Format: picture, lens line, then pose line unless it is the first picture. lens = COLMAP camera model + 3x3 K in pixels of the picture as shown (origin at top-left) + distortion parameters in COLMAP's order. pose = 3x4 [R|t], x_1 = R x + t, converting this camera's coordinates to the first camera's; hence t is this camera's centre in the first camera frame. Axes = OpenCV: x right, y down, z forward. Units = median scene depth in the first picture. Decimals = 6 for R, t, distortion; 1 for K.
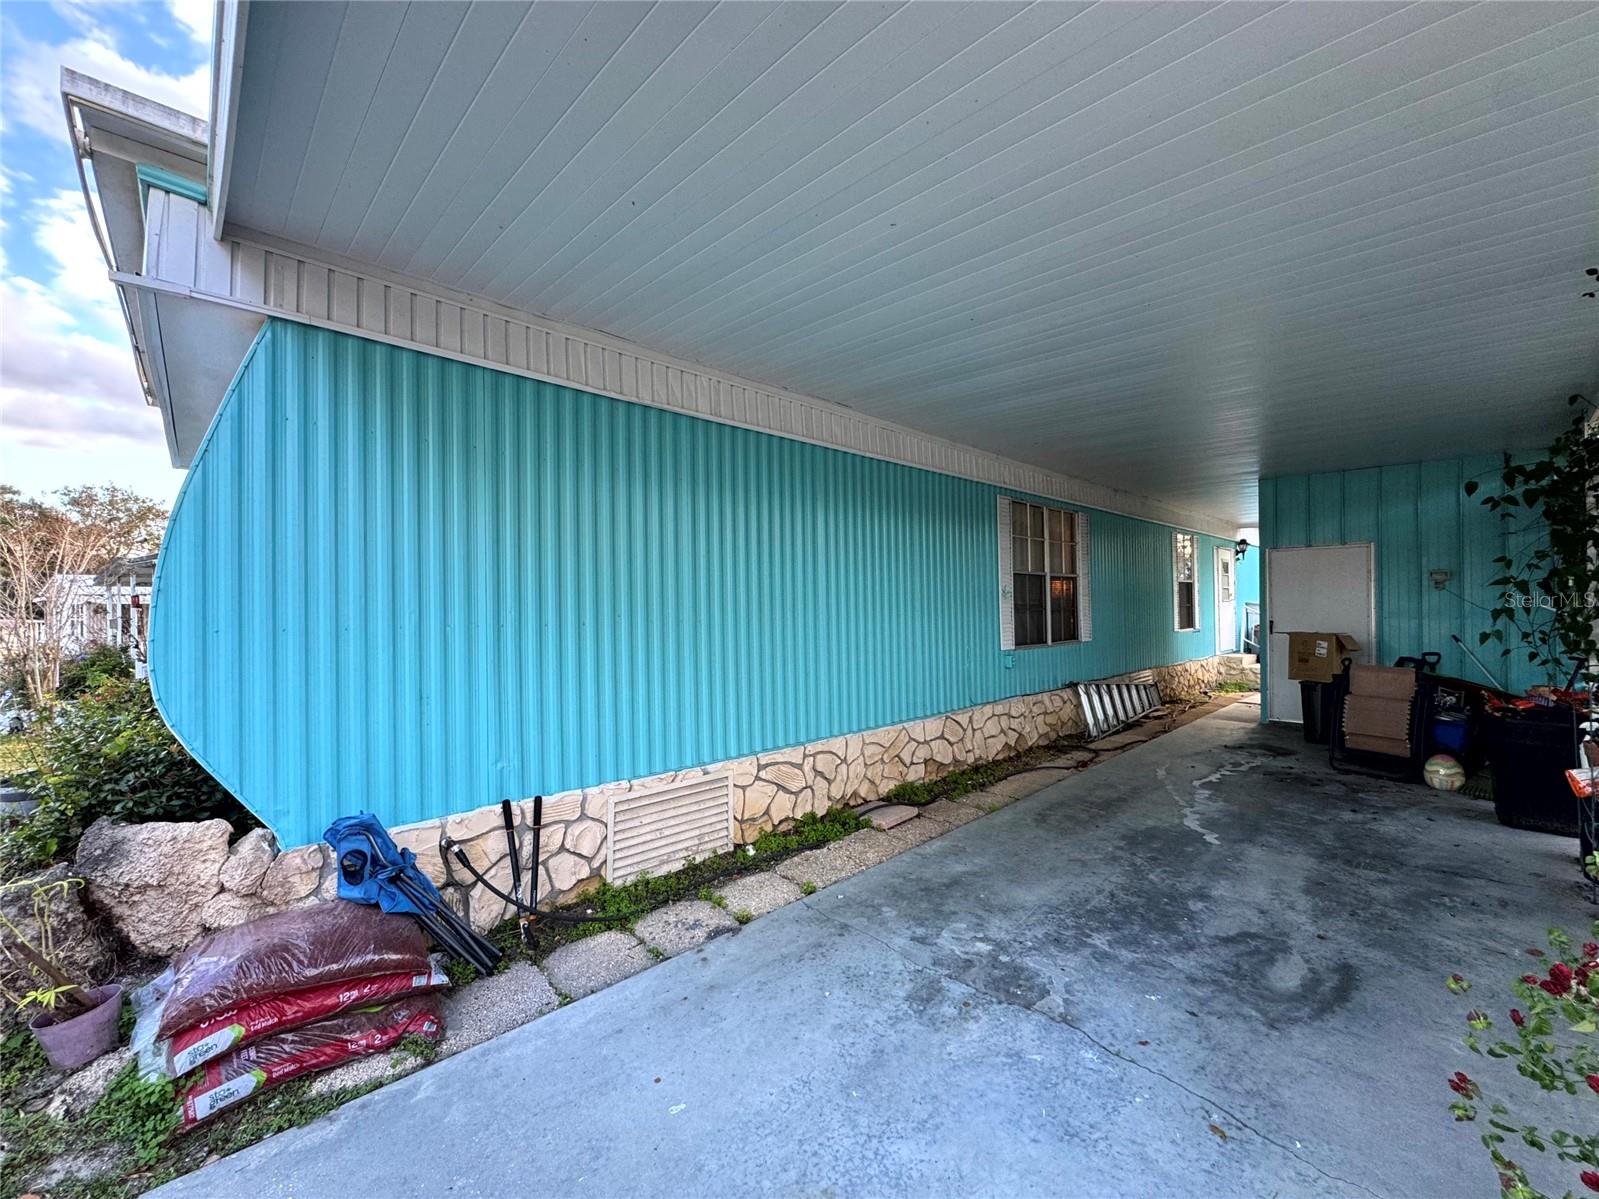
lens RADIAL K [[639.5, 0, 802.3], [0, 639.5, 595.7], [0, 0, 1]] dist [-0.001596, -0.000201]
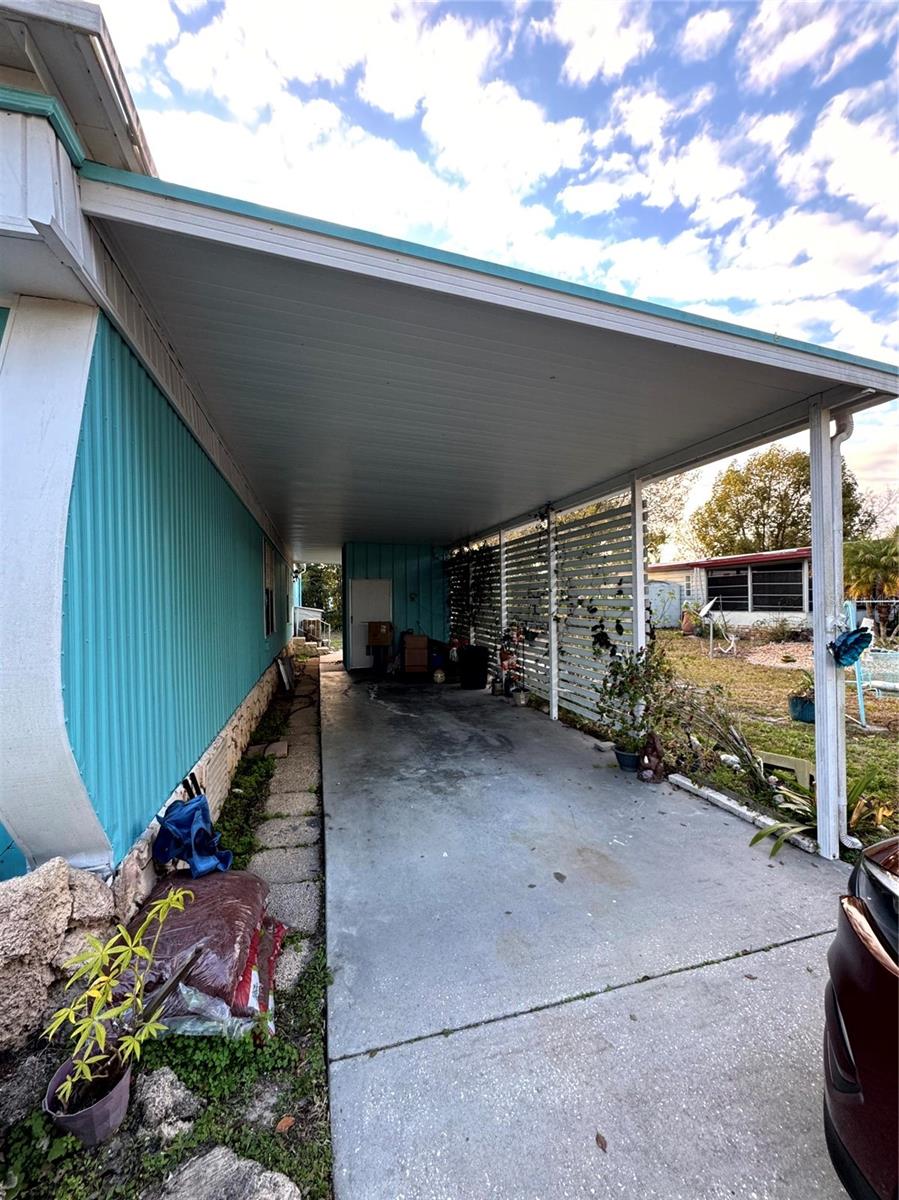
lens RADIAL K [[479.9, 0, 445.6], [0, 479.9, 604.3], [0, 0, 1]] dist [-0.001596, -0.000201]
pose [[0.467867, 0.003322, 0.883793, -0.916968], [-0.005007, 0.999987, -0.001108, 0.003182], [-0.883785, -0.003907, 0.467877, 0.169348]]
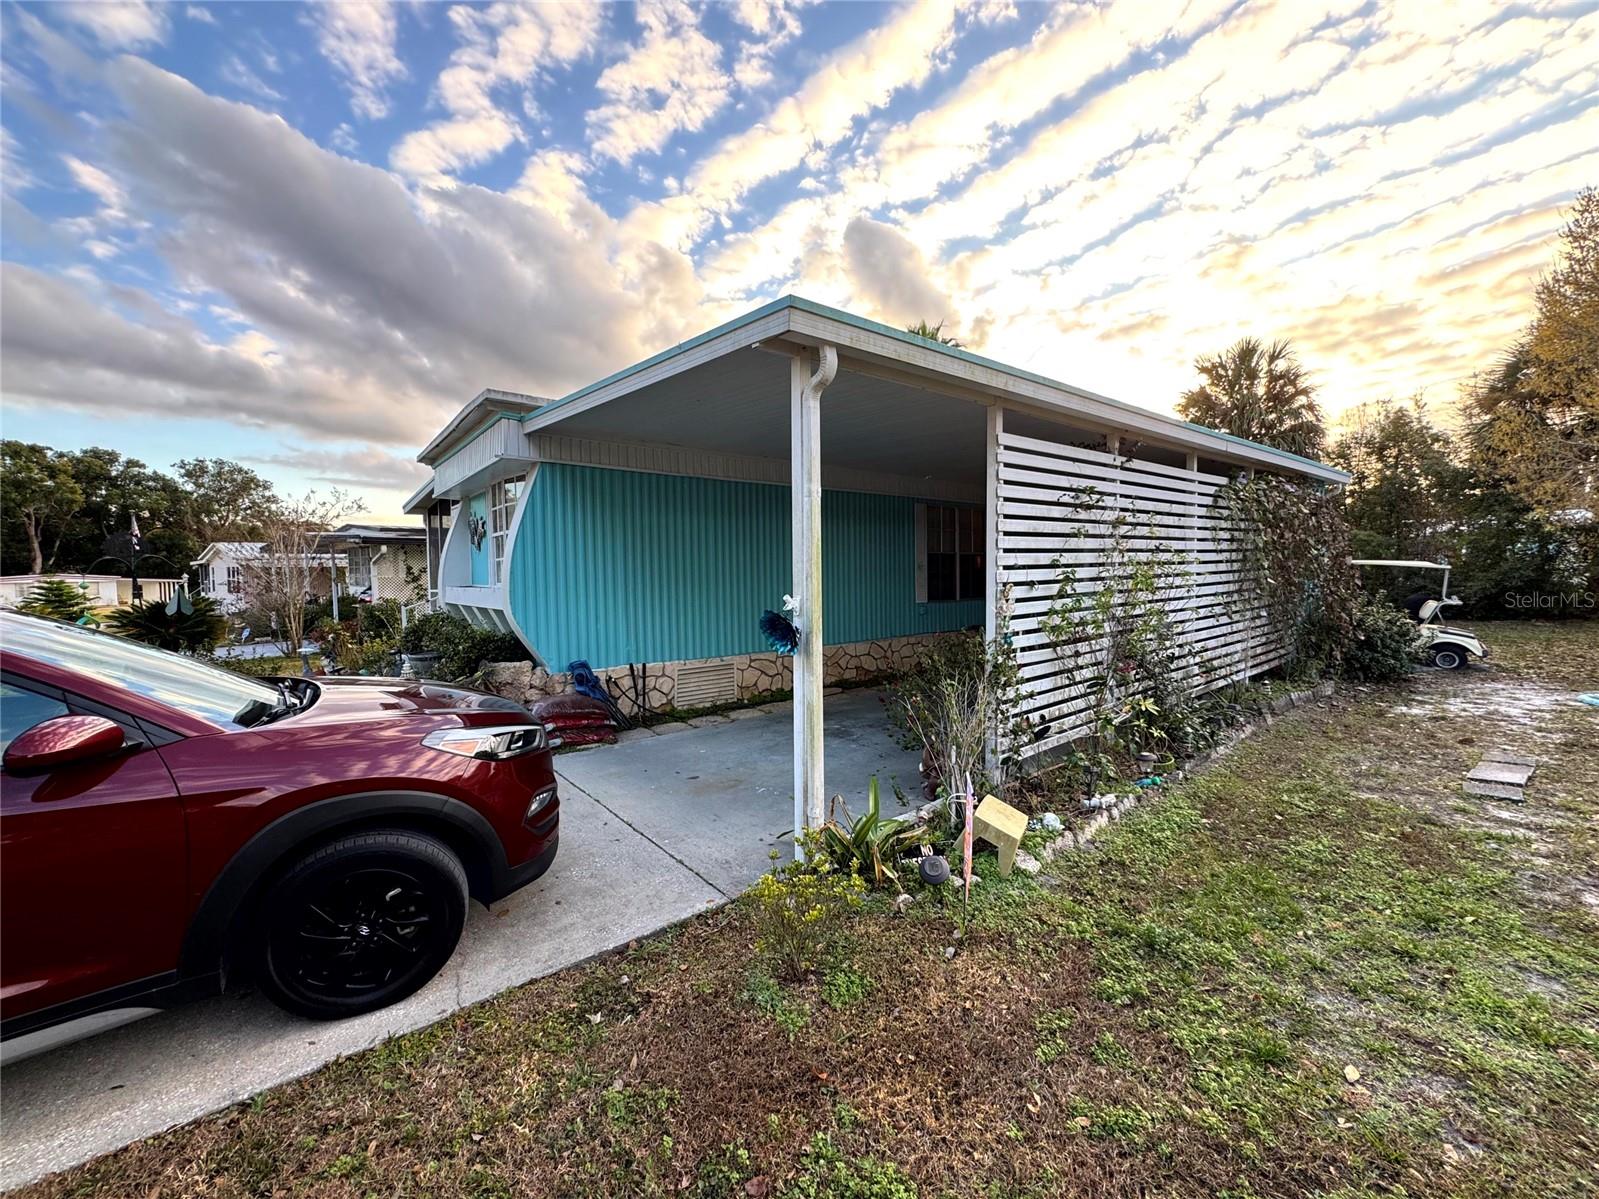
lens RADIAL K [[639.5, 0, 810.4], [0, 639.5, 593.3], [0, 0, 1]] dist [-0.001596, -0.000201]
pose [[0.998259, 0.005171, -0.058757, 0.273527], [-0.001808, 0.998364, 0.057151, -0.052750], [0.058957, -0.056945, 0.996635, -1.092004]]
